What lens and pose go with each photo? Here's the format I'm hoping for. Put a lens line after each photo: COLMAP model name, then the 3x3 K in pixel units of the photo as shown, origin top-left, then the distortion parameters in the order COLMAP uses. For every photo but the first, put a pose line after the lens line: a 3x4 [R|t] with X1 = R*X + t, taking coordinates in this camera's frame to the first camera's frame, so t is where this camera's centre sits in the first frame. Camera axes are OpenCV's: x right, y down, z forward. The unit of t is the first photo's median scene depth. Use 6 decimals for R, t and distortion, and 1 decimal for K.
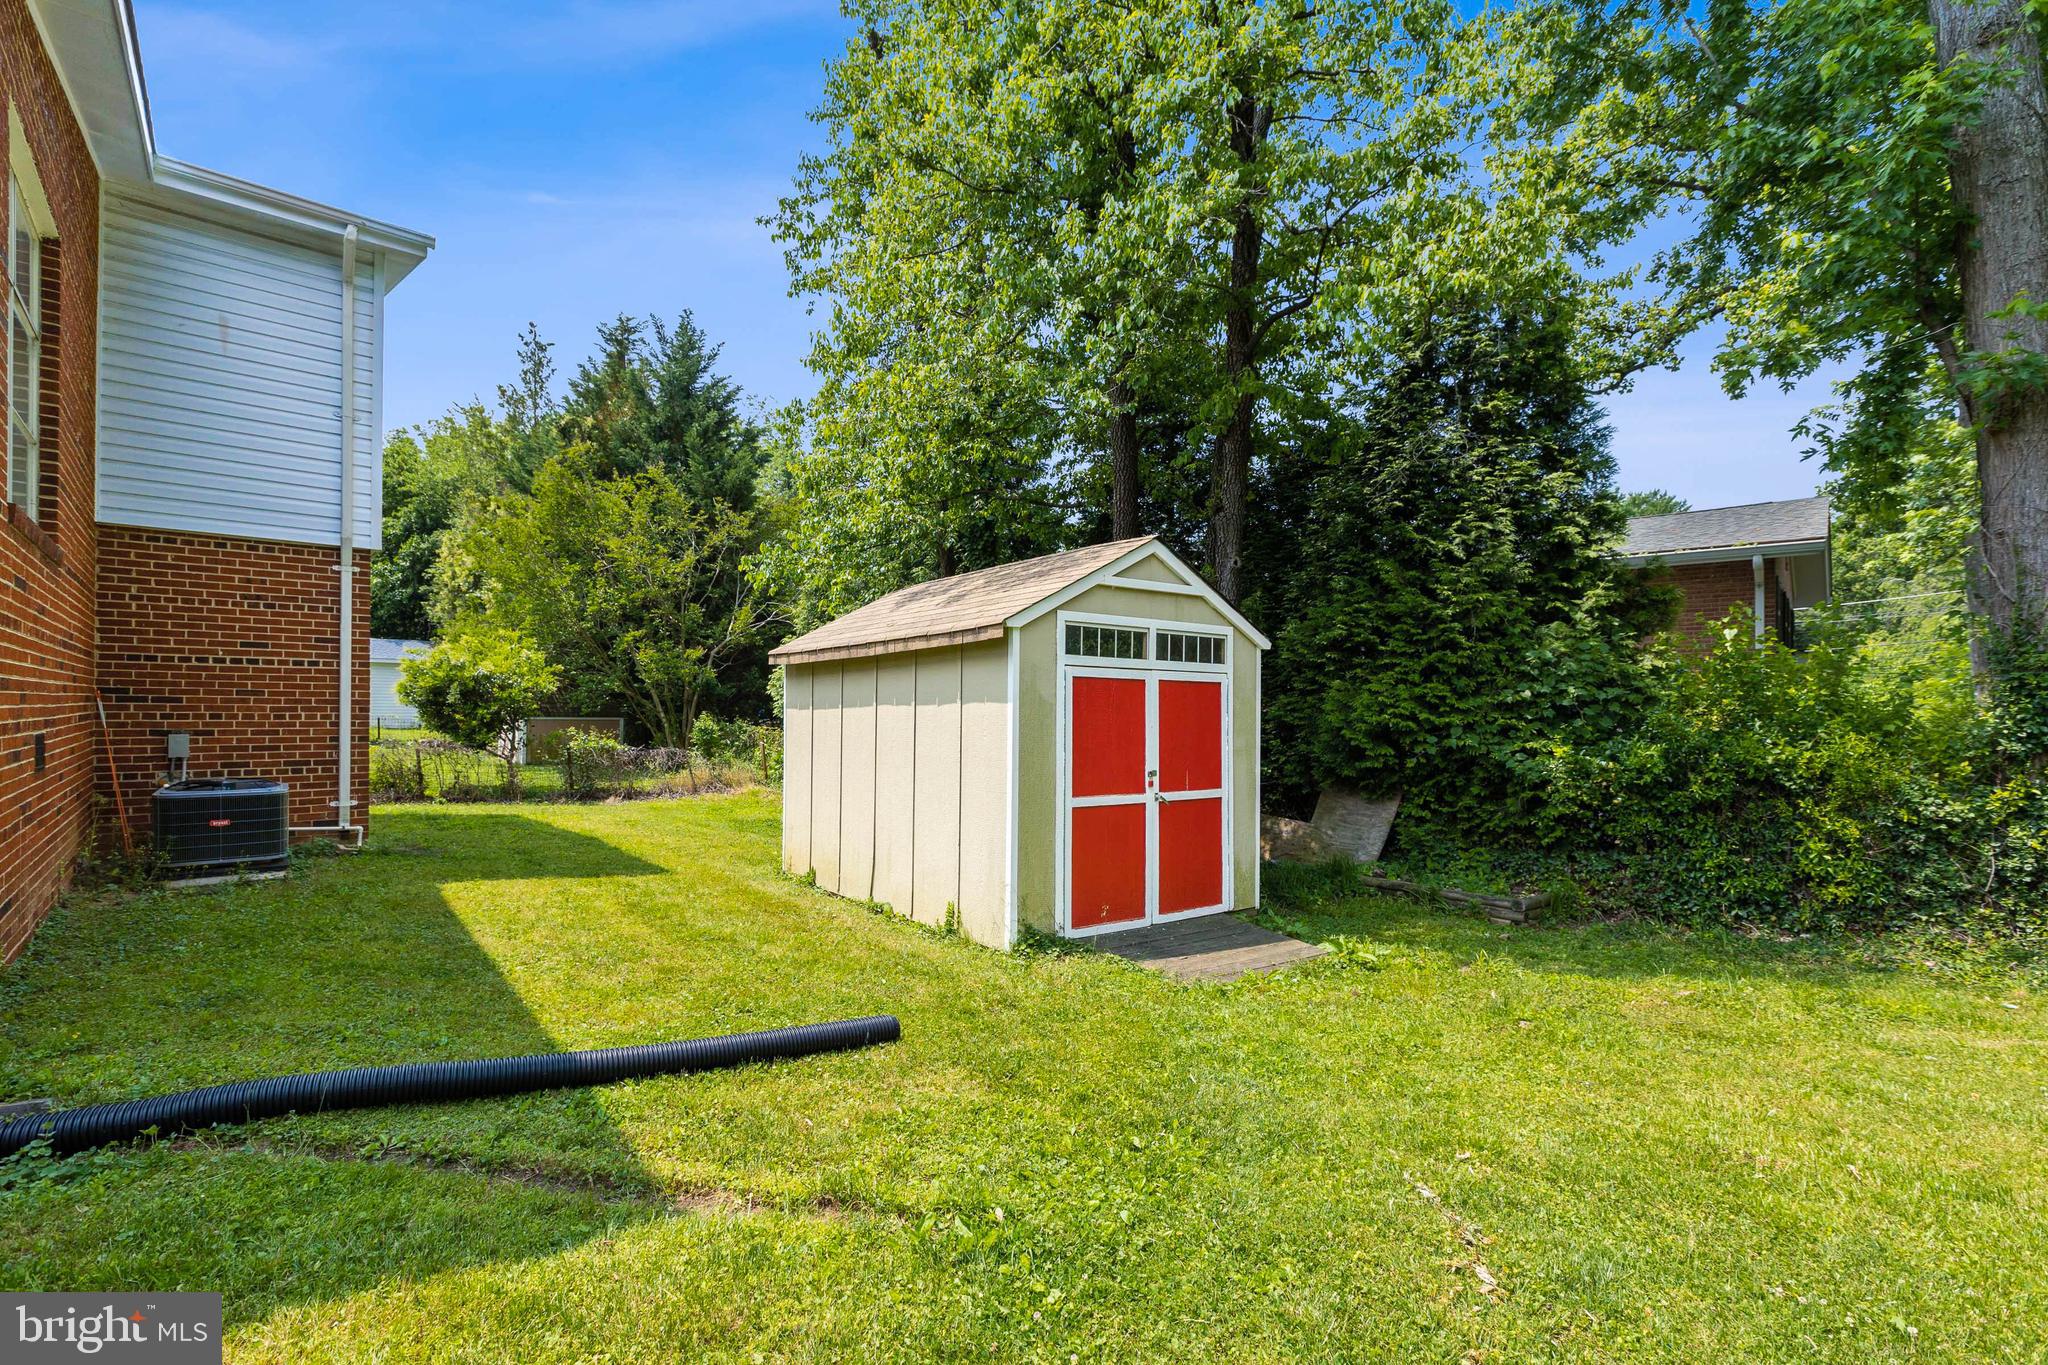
lens RADIAL K [[920.1, 0, 1022.8], [0, 920.1, 691.4], [0, 0, 1]] dist [-0.000287, -0.000027]
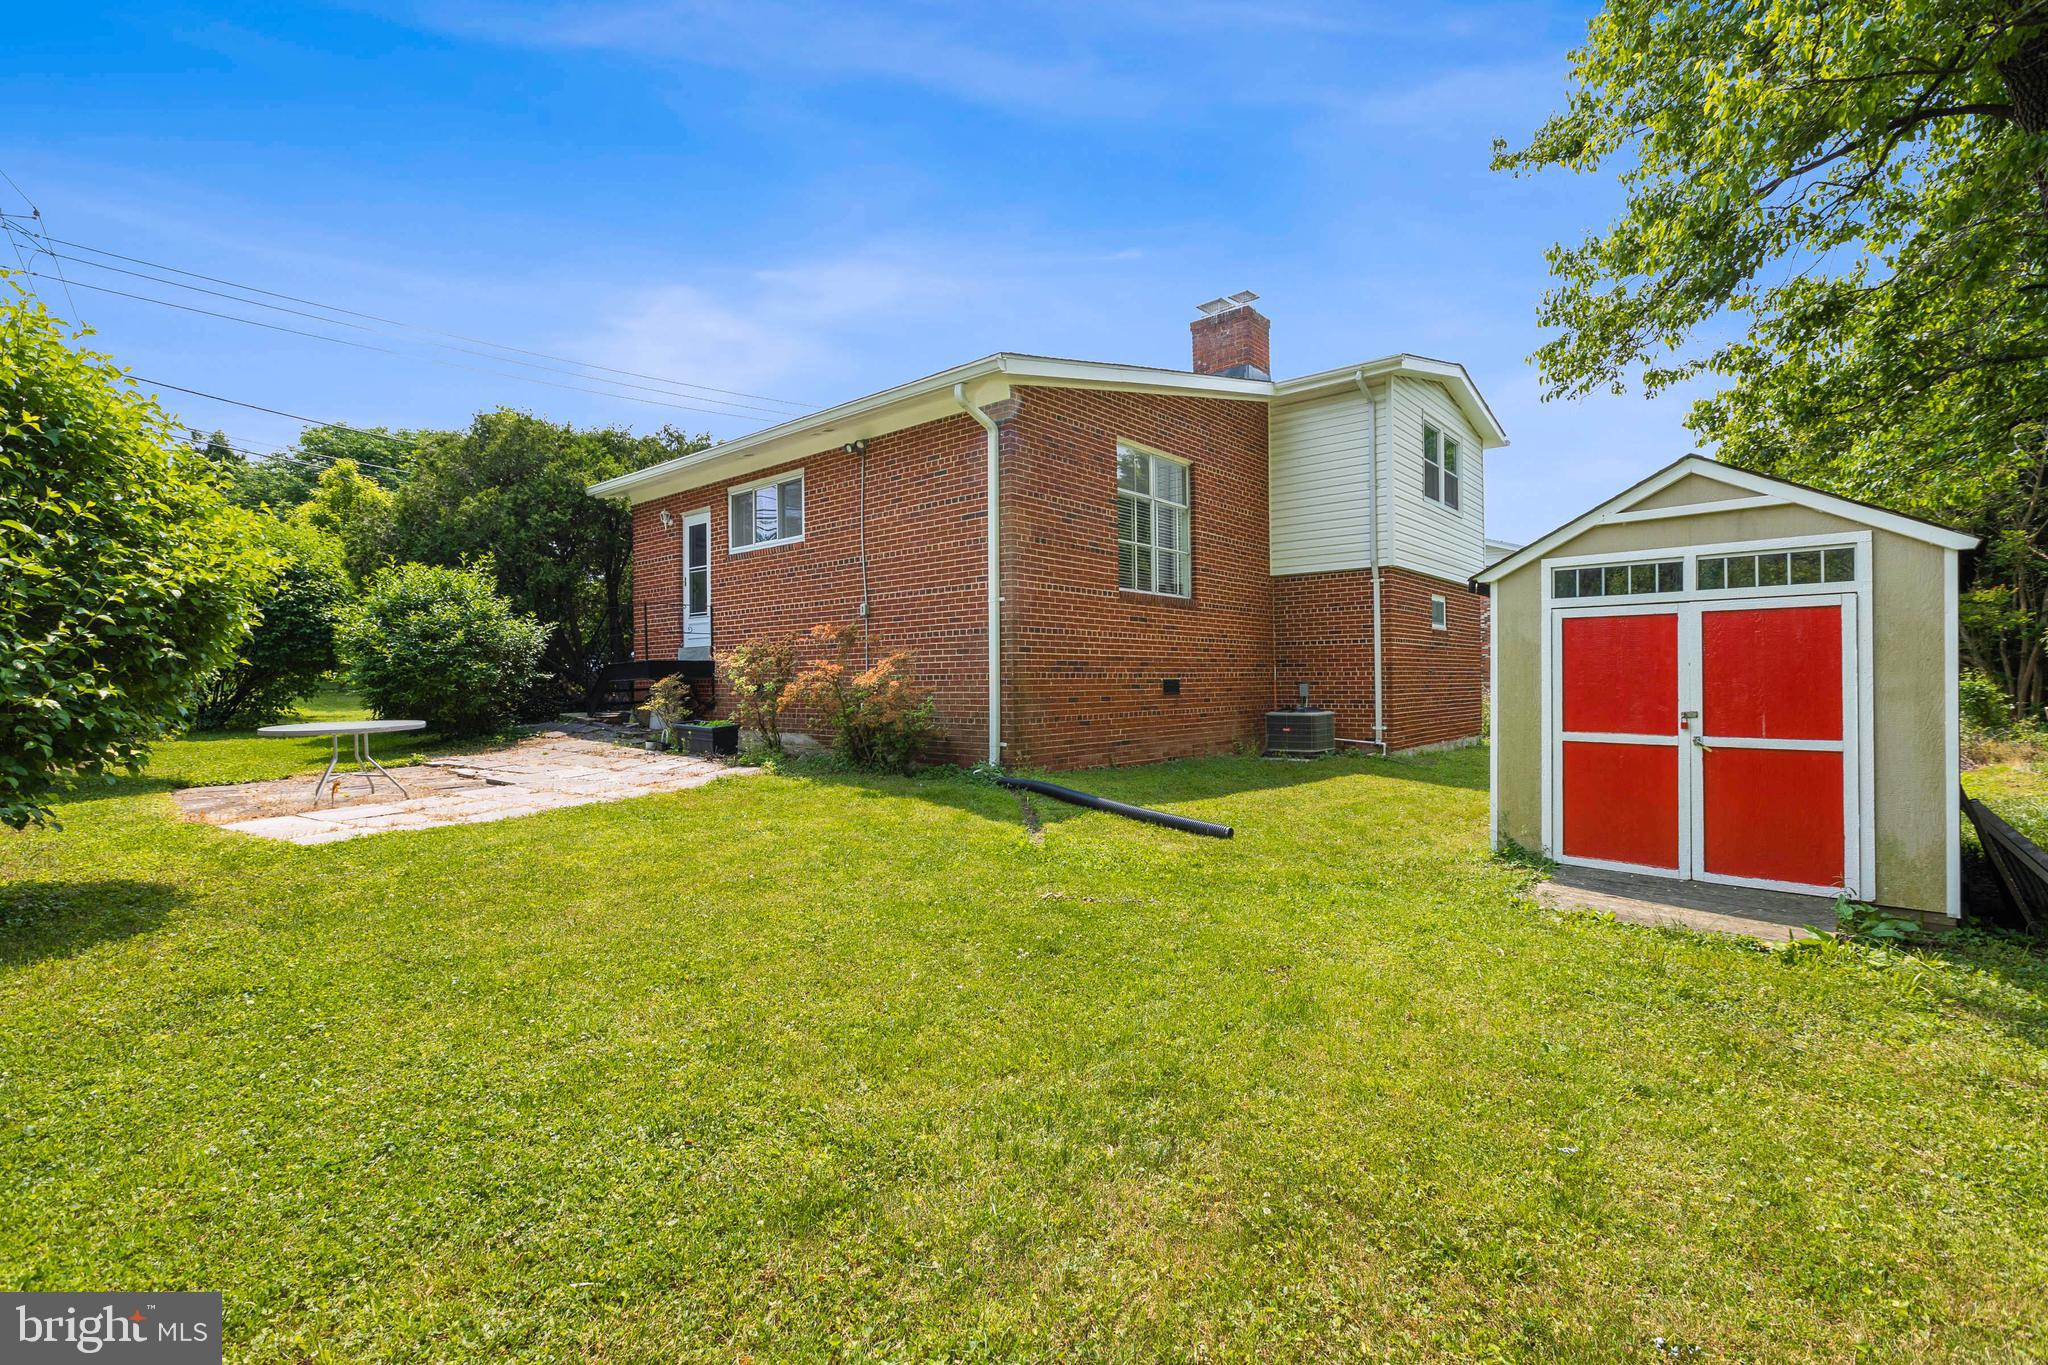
lens RADIAL K [[920.1, 0, 1016.4], [0, 920.1, 680.0], [0, 0, 1]] dist [-0.000287, -0.000027]
pose [[0.130318, -0.011764, -0.991402, 0.950392], [0.028687, 0.999556, -0.008090, 0.042117], [0.991057, -0.027386, 0.130598, 0.215482]]
